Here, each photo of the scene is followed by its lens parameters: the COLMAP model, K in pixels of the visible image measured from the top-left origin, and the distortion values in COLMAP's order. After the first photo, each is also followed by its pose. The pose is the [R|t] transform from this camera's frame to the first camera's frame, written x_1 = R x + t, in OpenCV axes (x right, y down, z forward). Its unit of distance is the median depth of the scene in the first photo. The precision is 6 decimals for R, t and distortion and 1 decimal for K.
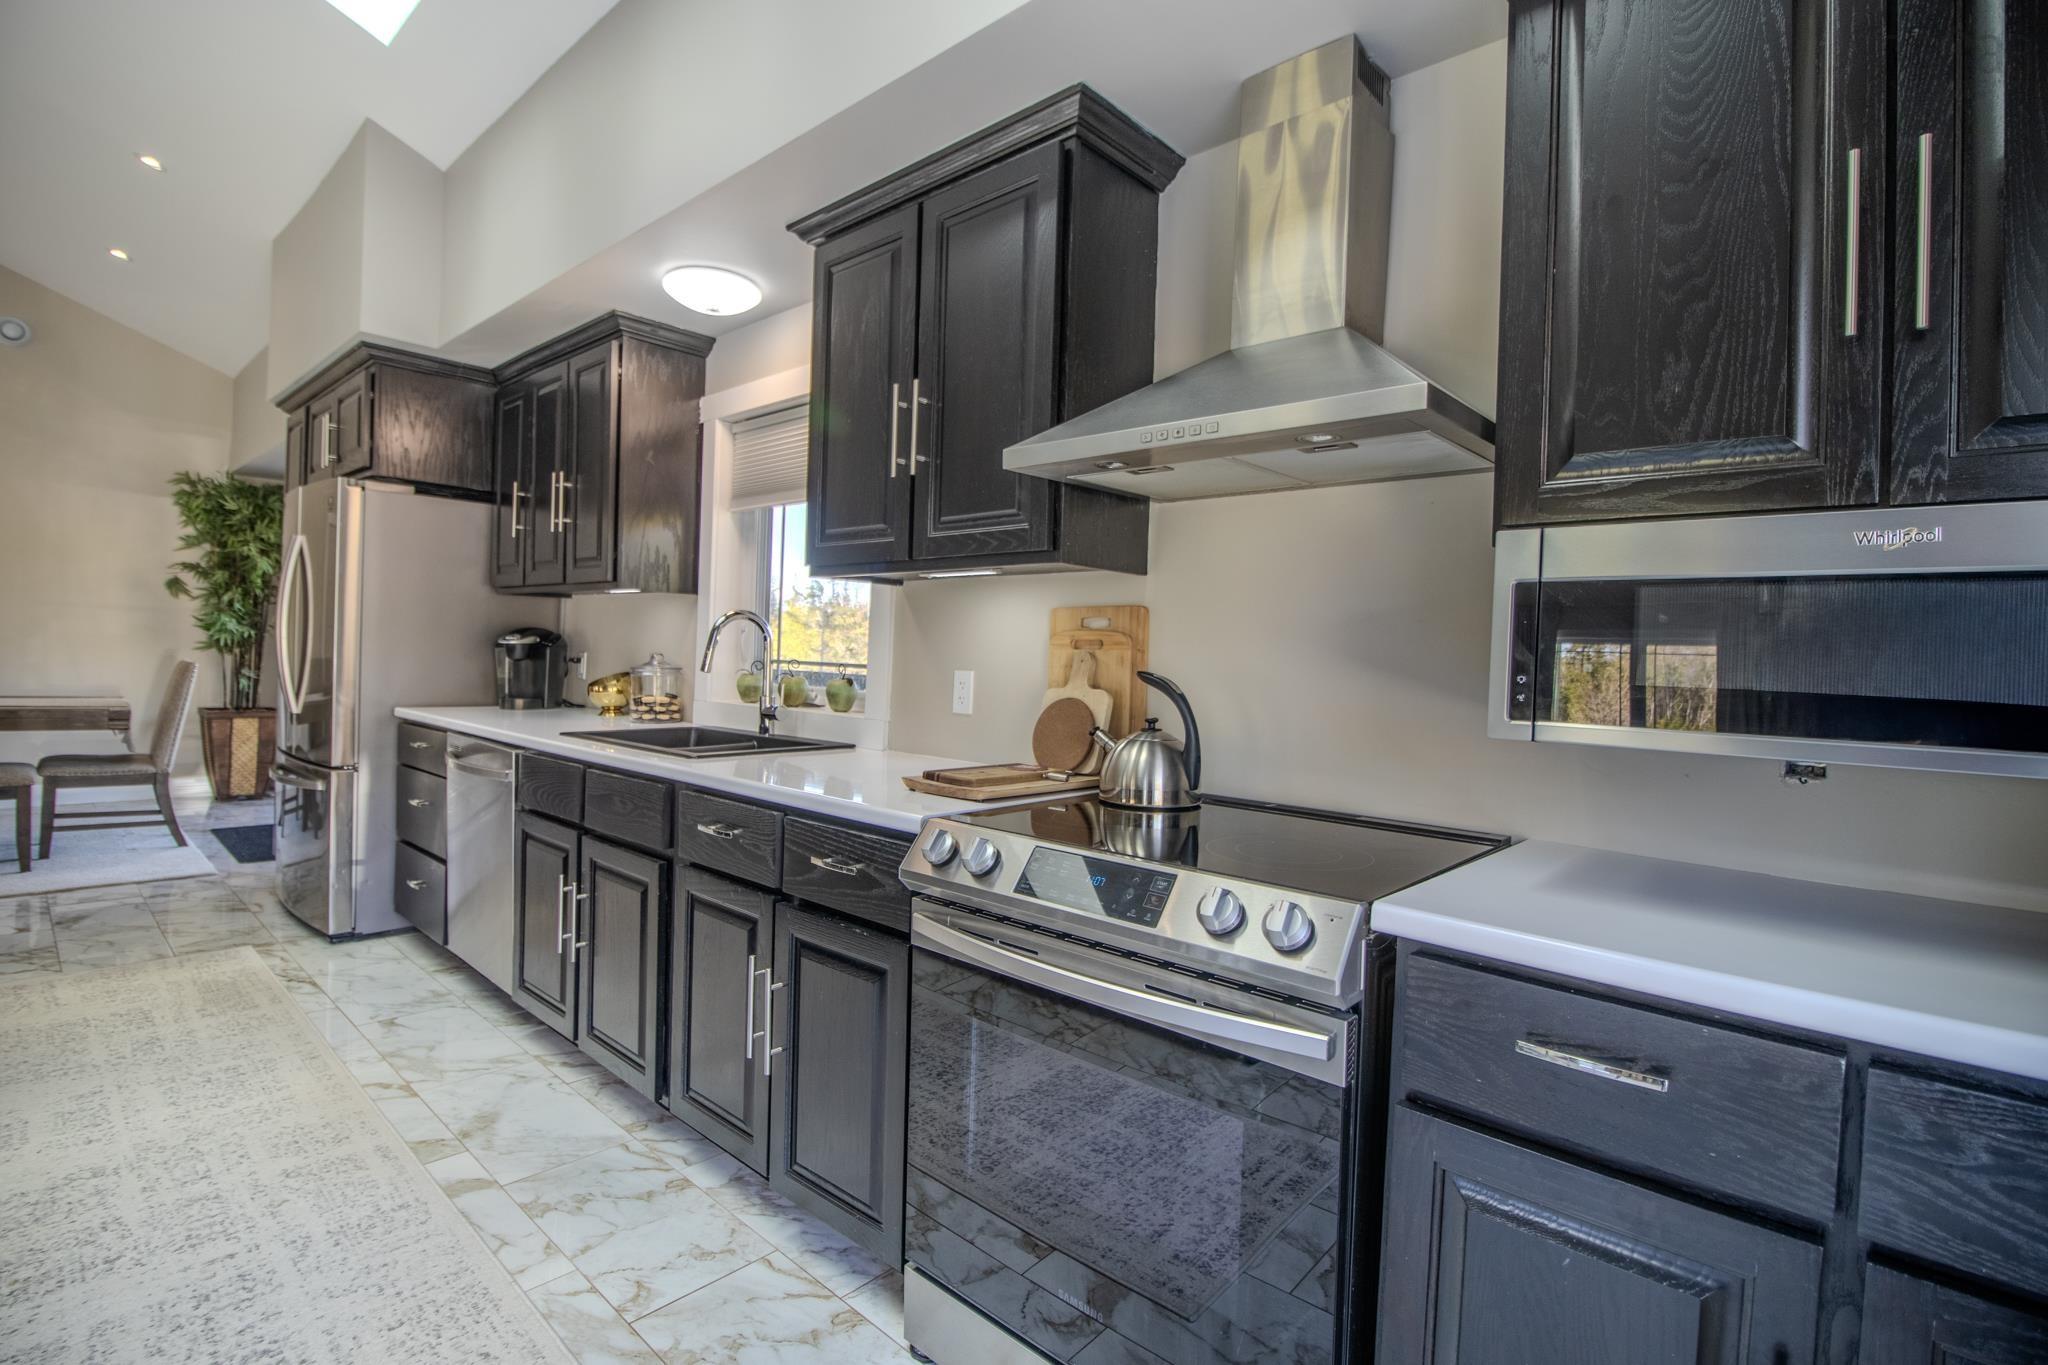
lens RADIAL K [[951.9, 0, 1003.6], [0, 951.9, 659.6], [0, 0, 1]] dist [-0.005891, -0.008372]
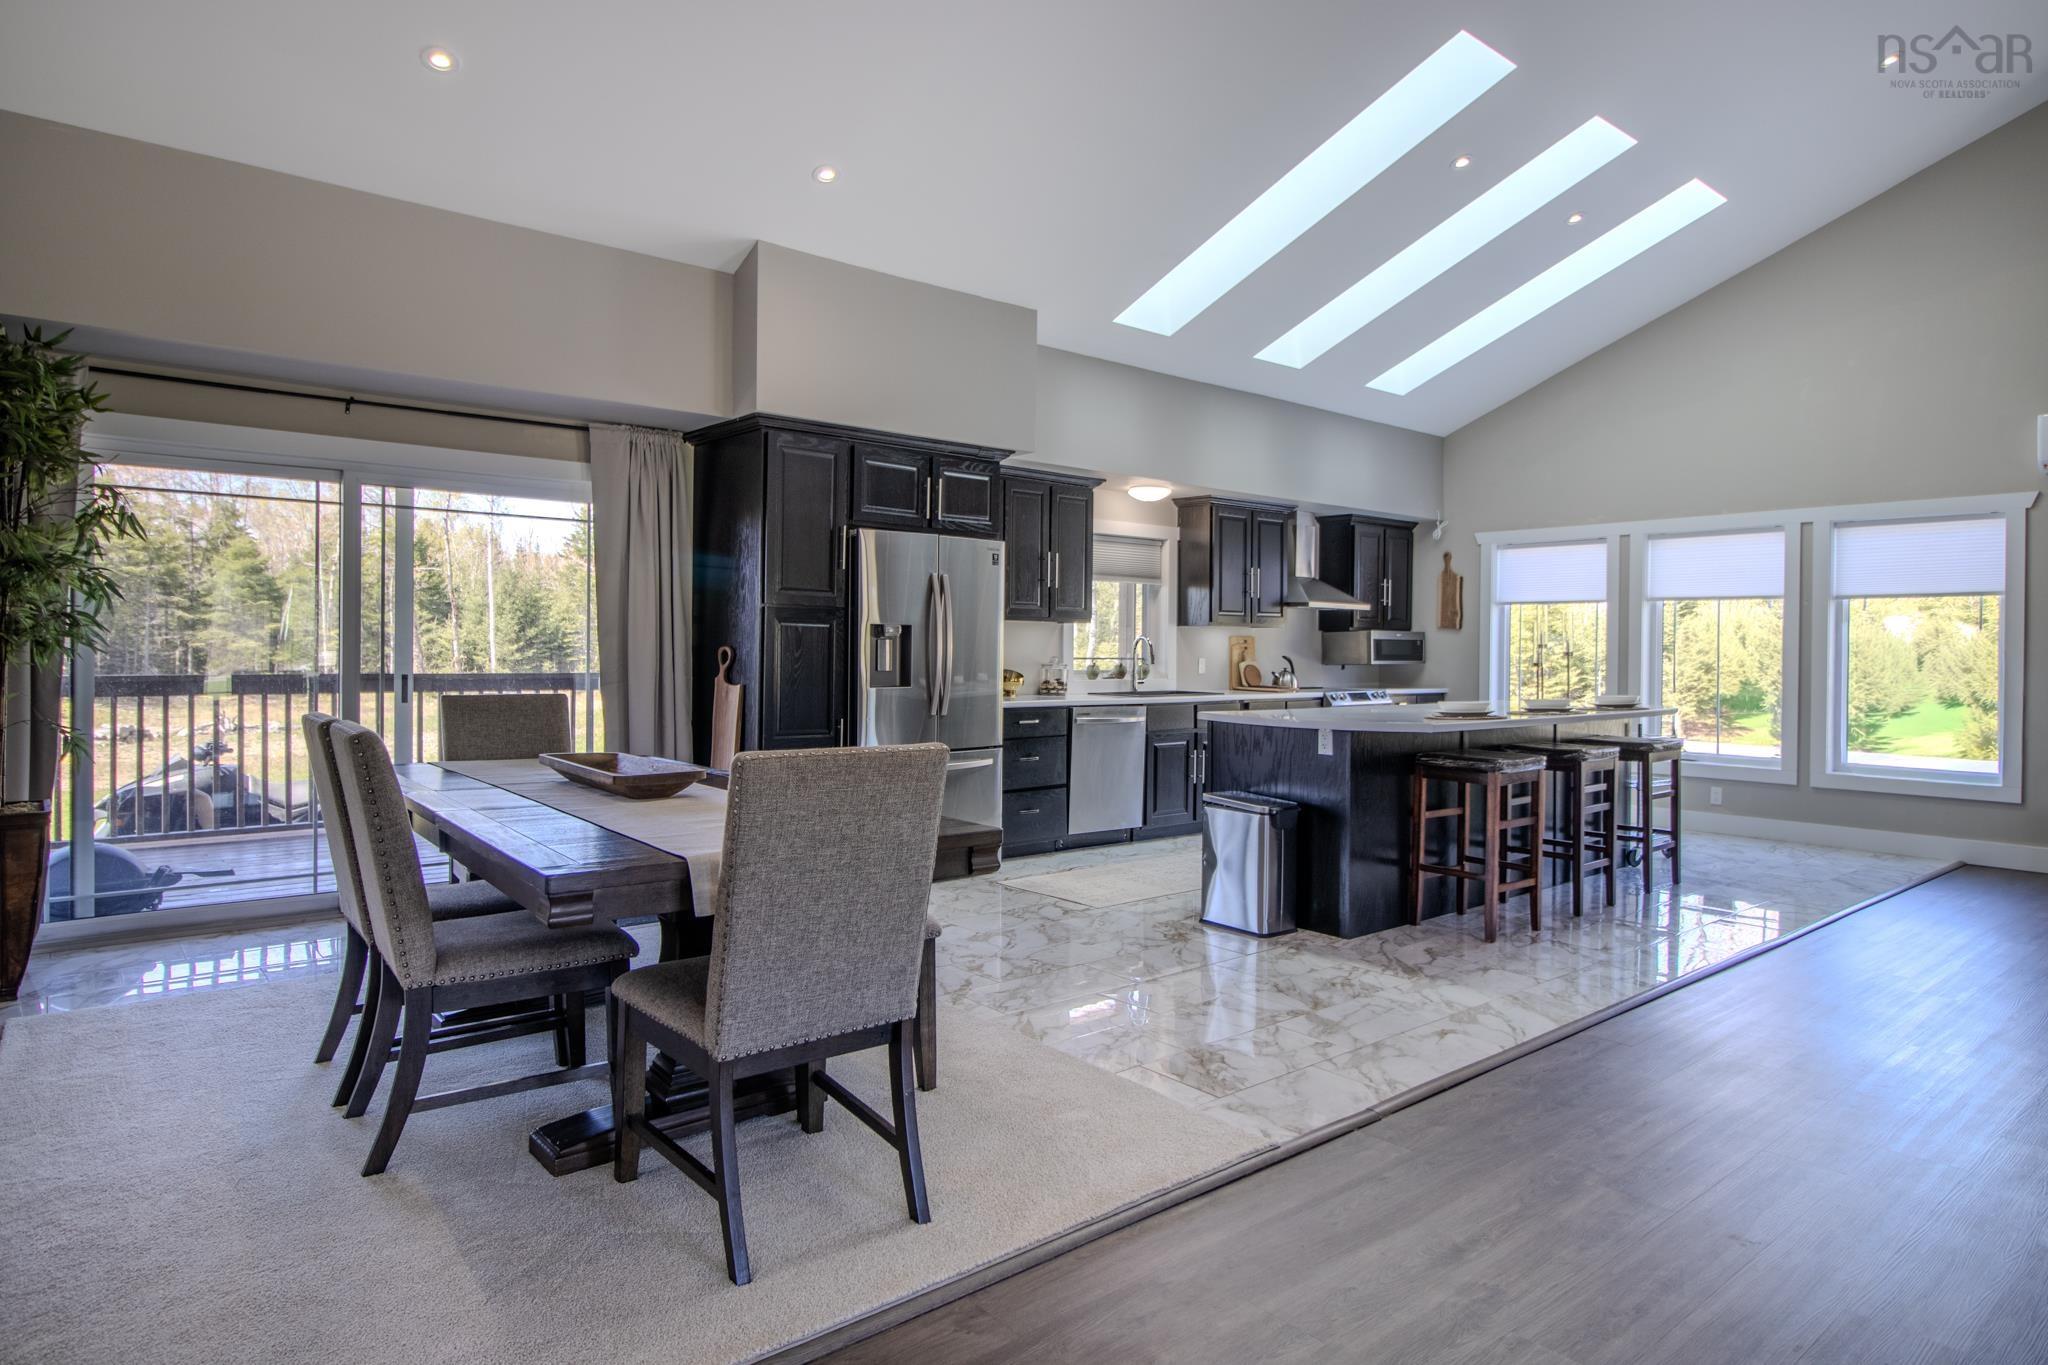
lens RADIAL K [[1187.5, 0, 1033.0], [0, 1187.5, 660.7], [0, 0, 1]] dist [0.006087, -0.008245]
pose [[0.128613, -0.046312, 0.990613, -2.642394], [-0.003434, 0.998882, 0.047144, -0.106242], [-0.991689, -0.009466, 0.128310, 0.775160]]
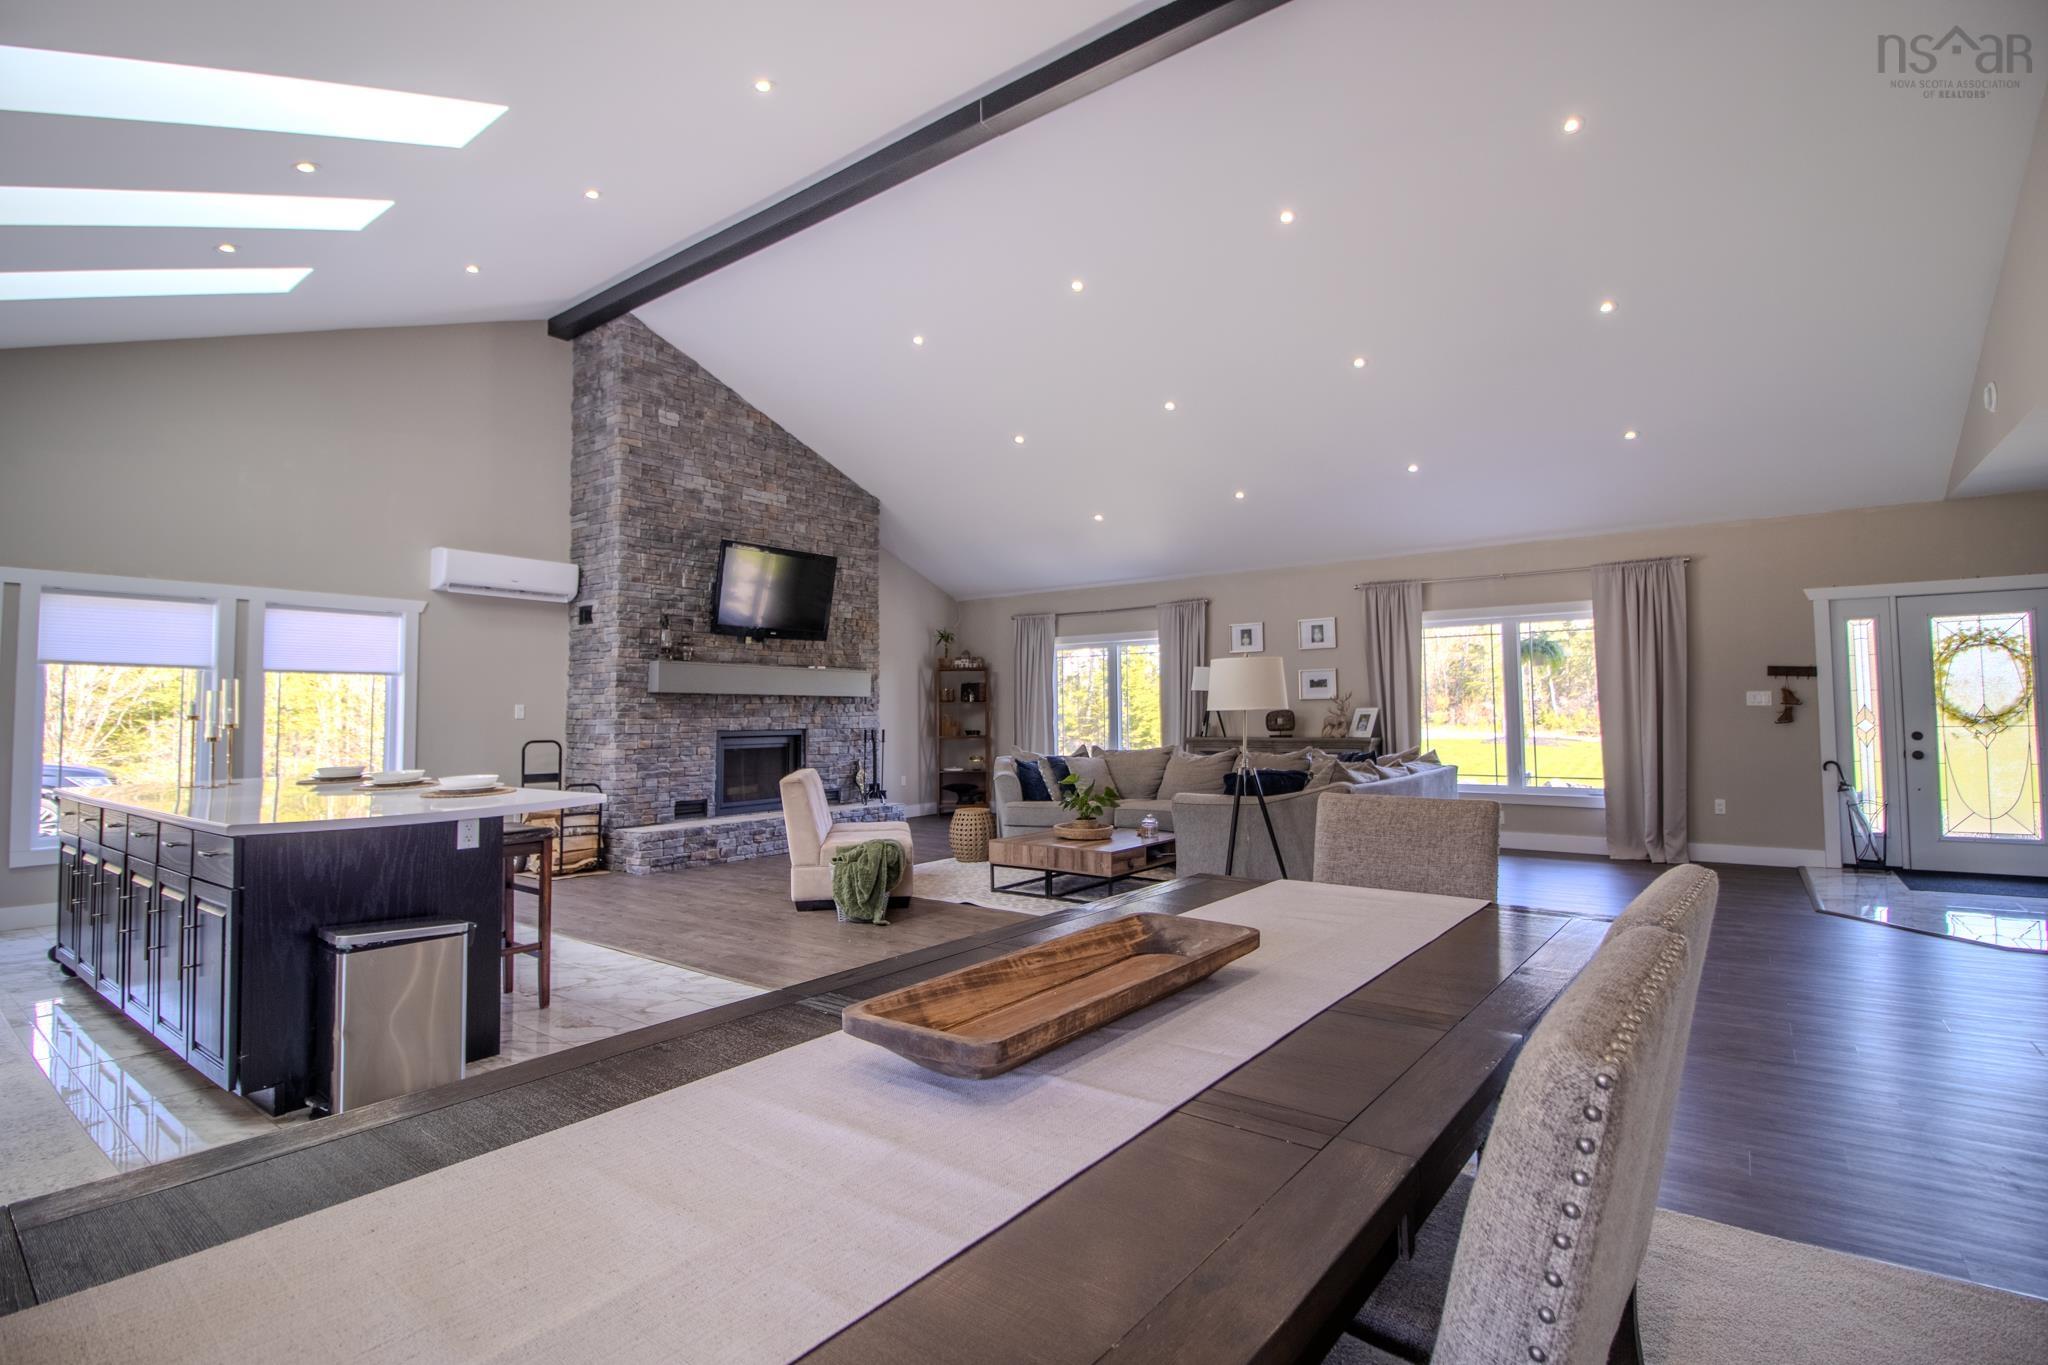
lens RADIAL K [[951.9, 0, 1033.6], [0, 951.9, 669.9], [0, 0, 1]] dist [-0.005891, -0.008372]
pose [[-0.993818, -0.036285, -0.104928, -1.590696], [-0.031034, 0.998204, -0.051246, -0.075142], [0.106599, -0.047673, -0.993159, 1.692152]]
